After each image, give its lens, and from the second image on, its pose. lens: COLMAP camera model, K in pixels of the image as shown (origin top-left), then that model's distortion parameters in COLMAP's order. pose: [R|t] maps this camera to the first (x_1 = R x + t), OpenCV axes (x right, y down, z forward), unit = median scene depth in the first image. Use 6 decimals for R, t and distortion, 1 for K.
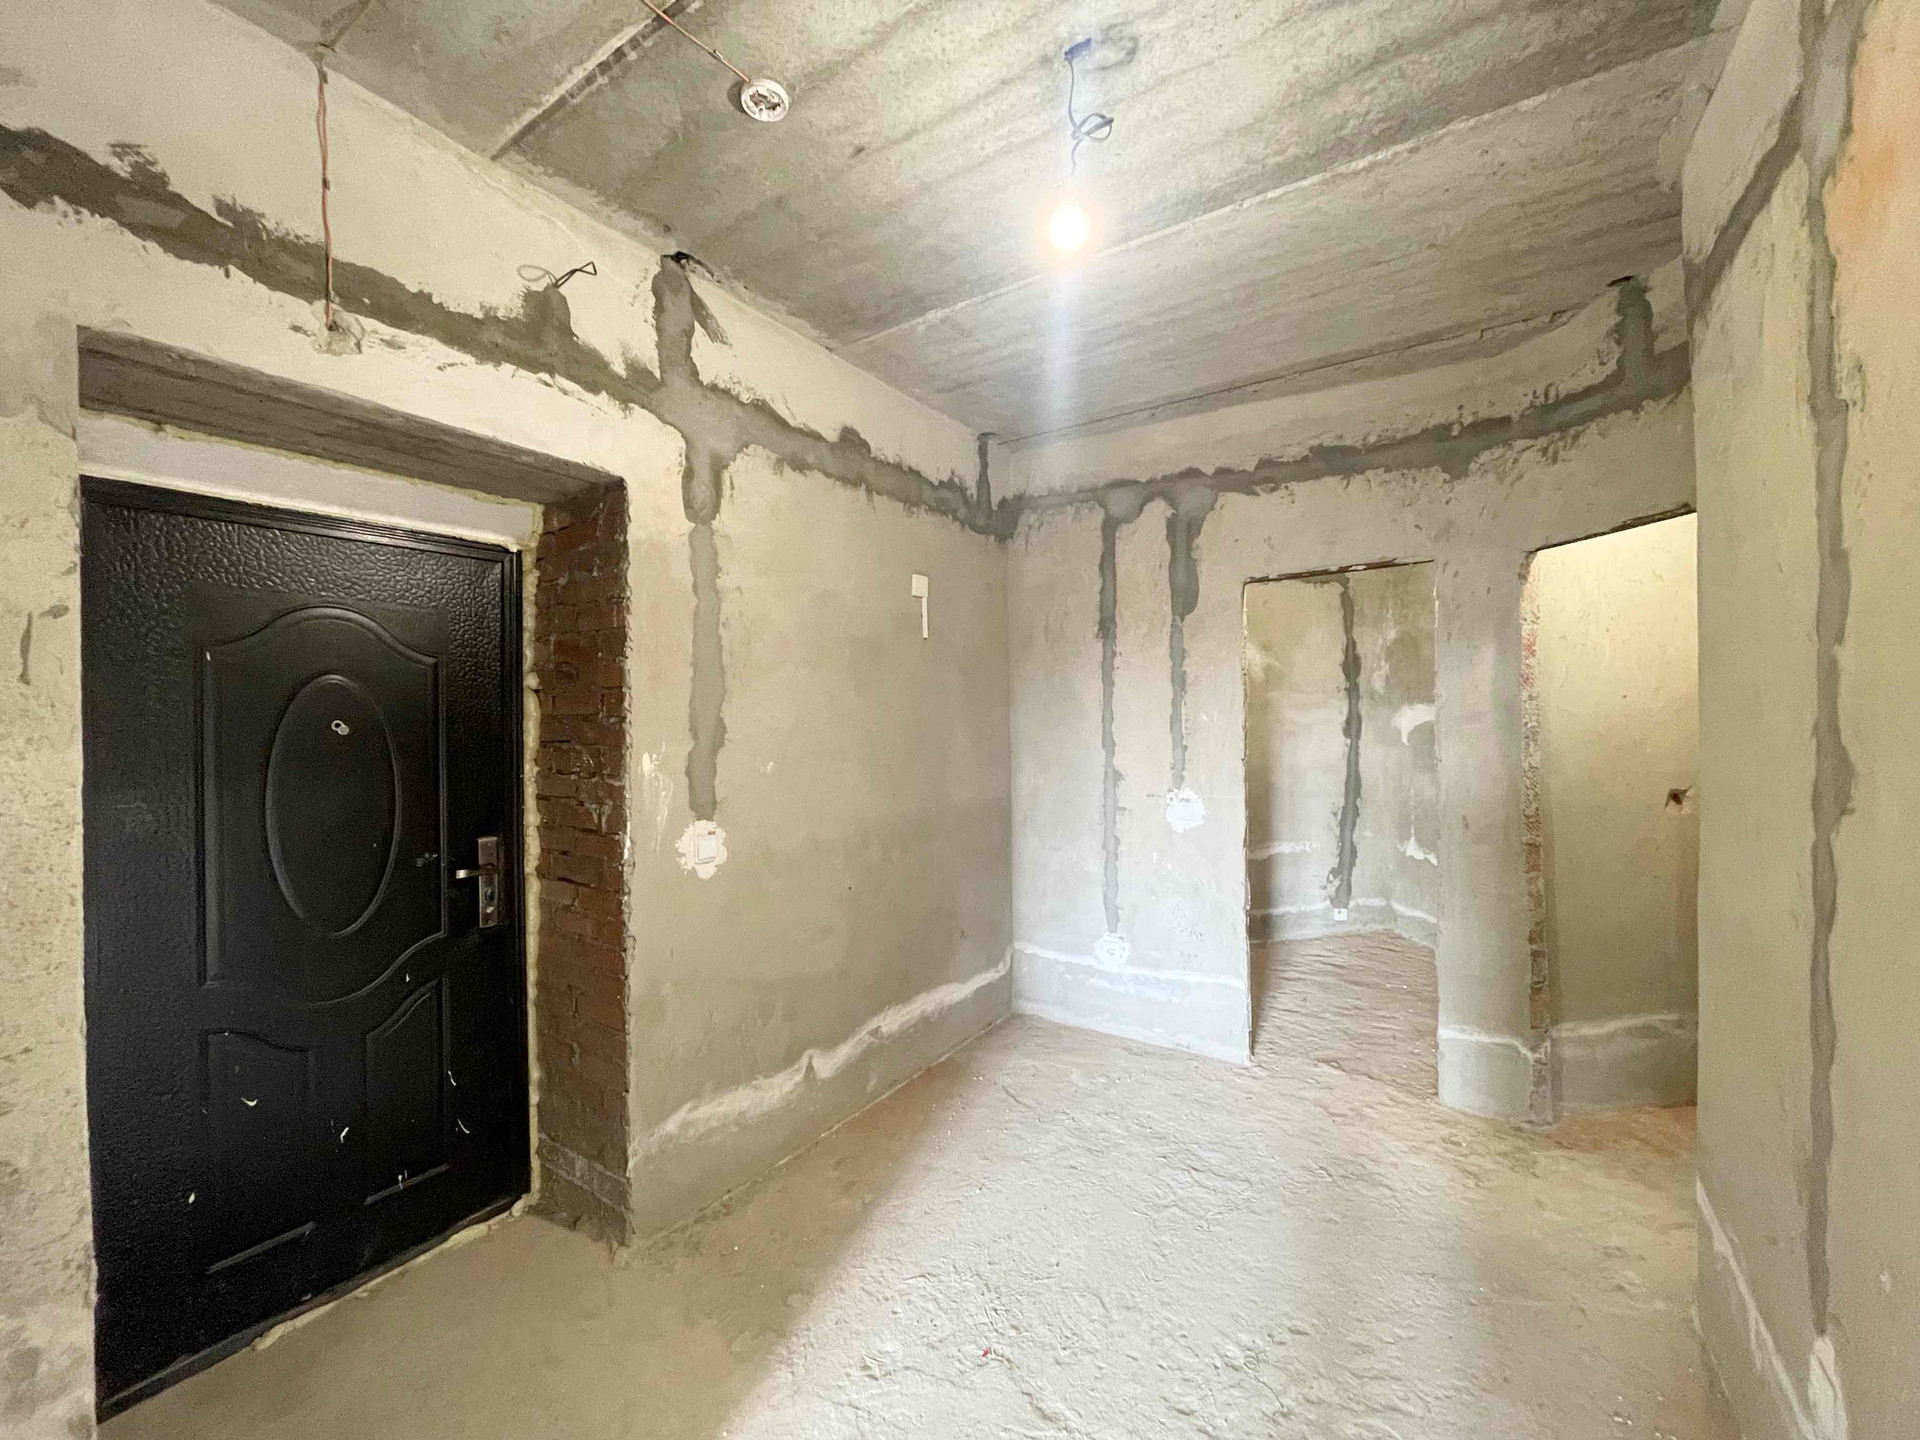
lens RADIAL K [[781.0, 0, 965.2], [0, 781.0, 721.9], [0, 0, 1]] dist [-0.000756, -0.000125]
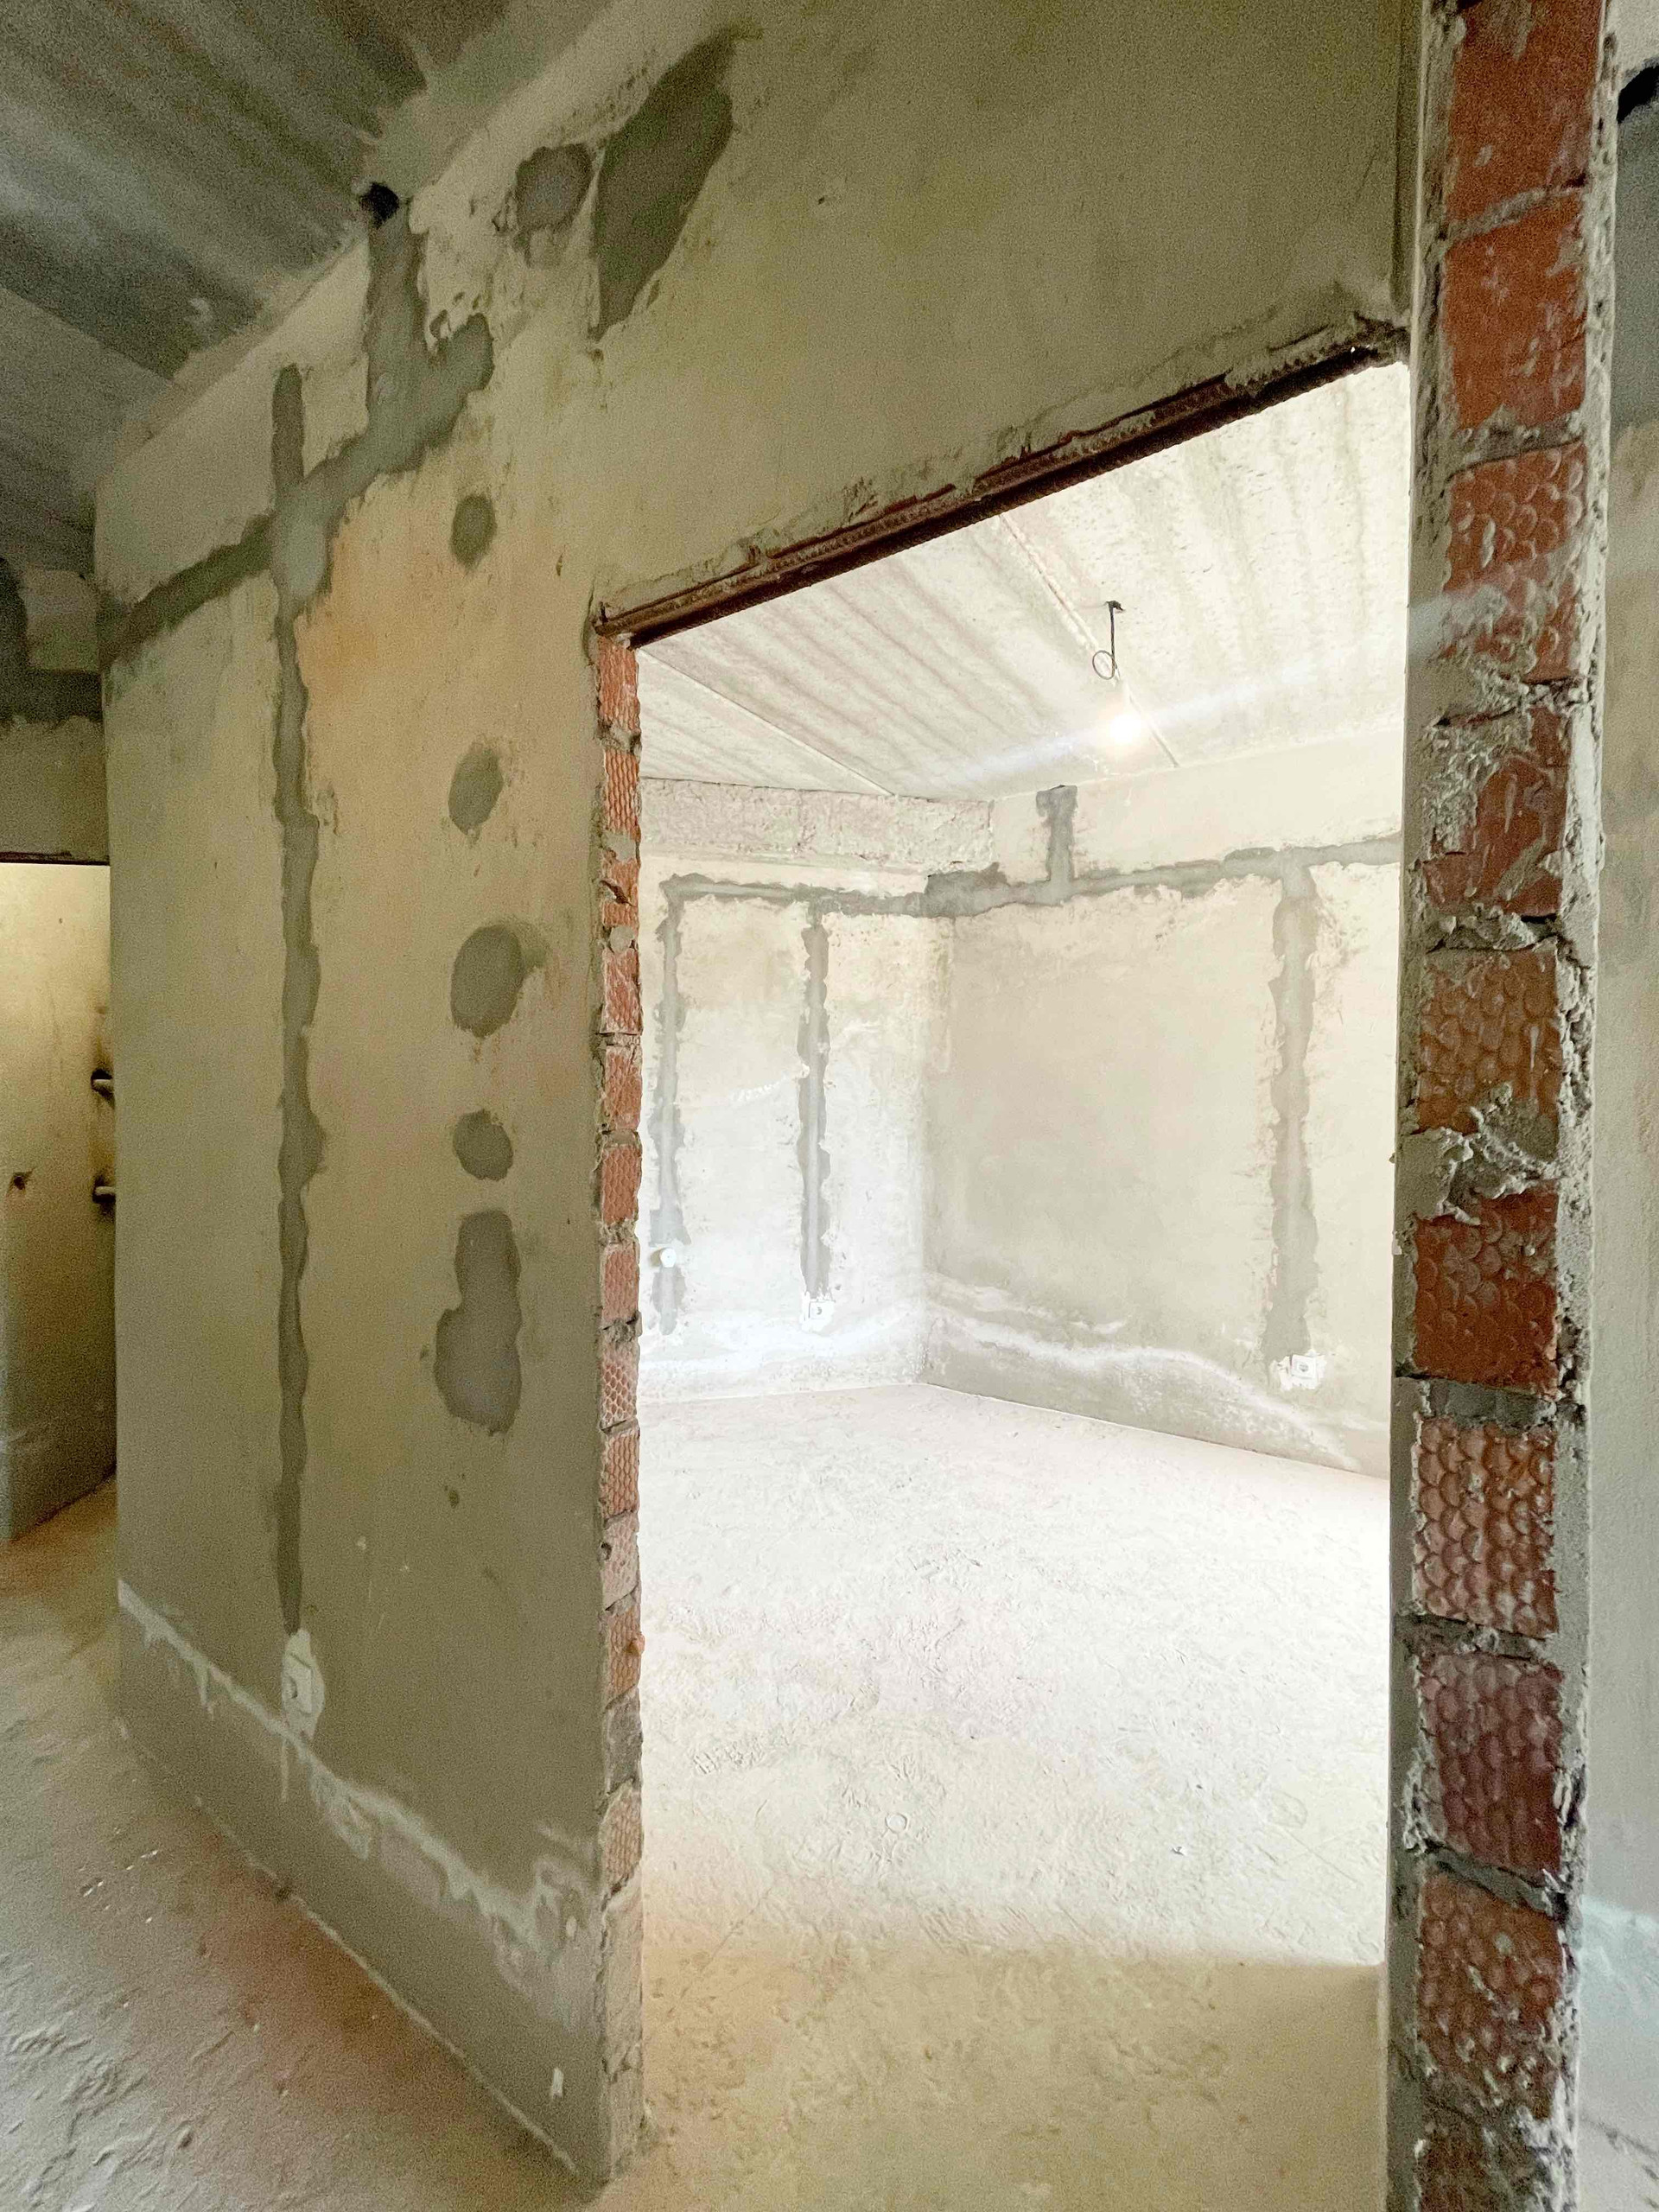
lens RADIAL K [[892.8, 0, 833.0], [0, 892.8, 1107.5], [0, 0, 1]] dist [-0.002119, -0.000162]
pose [[-0.012457, -0.016344, 0.999789, -0.097061], [0.004411, 0.999856, 0.016400, 0.001536], [-0.999913, 0.004614, -0.012383, 0.109856]]
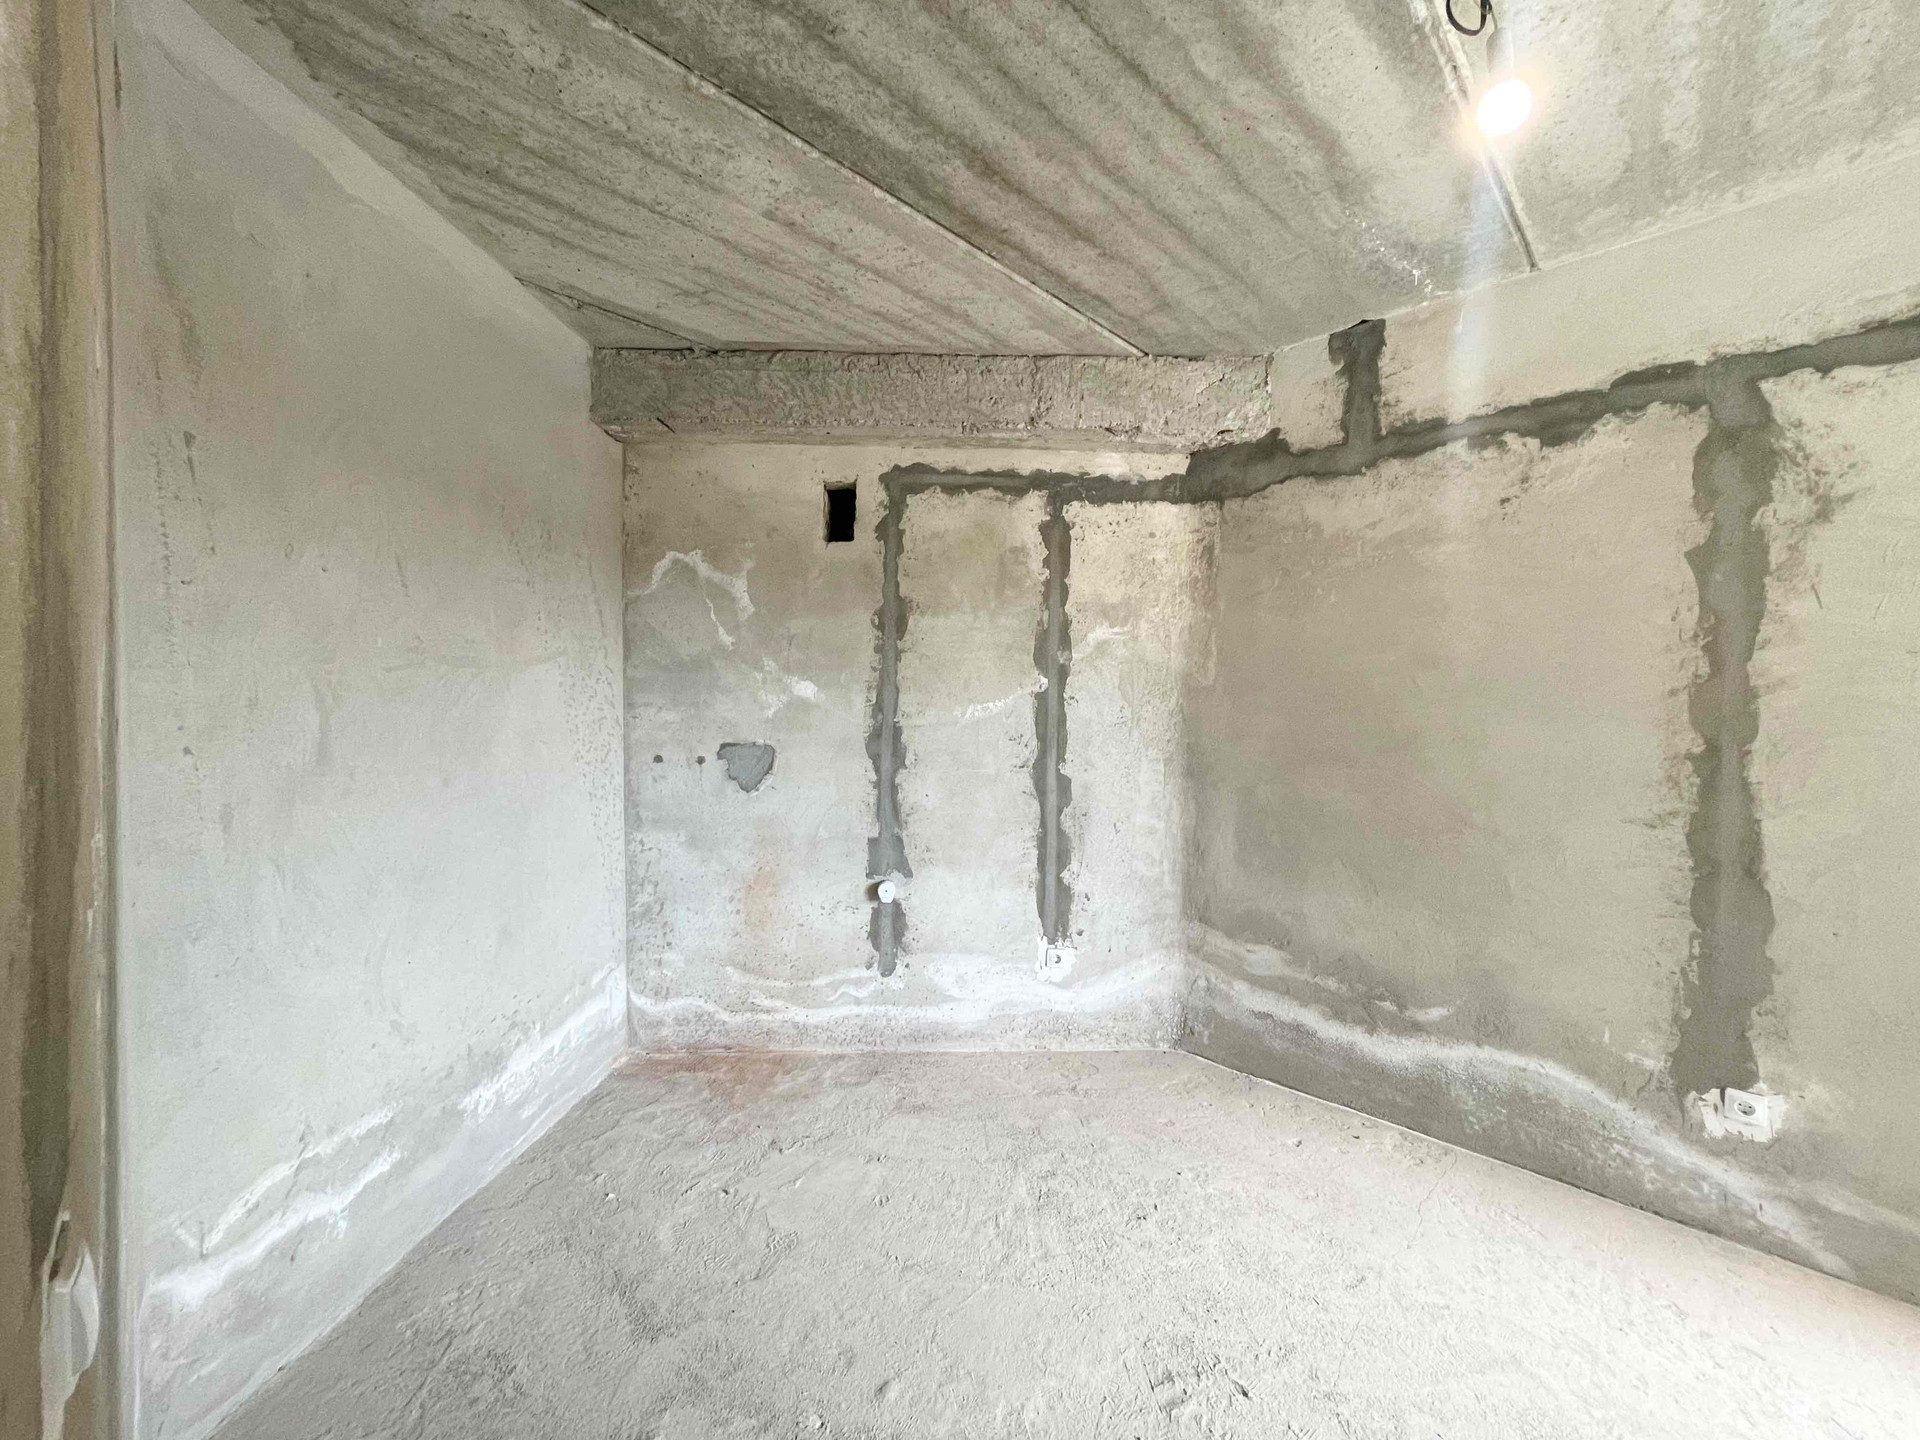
lens RADIAL K [[773.5, 0, 960.7], [0, 773.5, 719.6], [0, 0, 1]] dist [-0.002836, -0.000429]
pose [[0.186789, -0.009515, 0.982354, 0.295850], [0.000886, 0.999954, 0.009517, 0.006557], [-0.982400, -0.000908, 0.186789, 0.038261]]
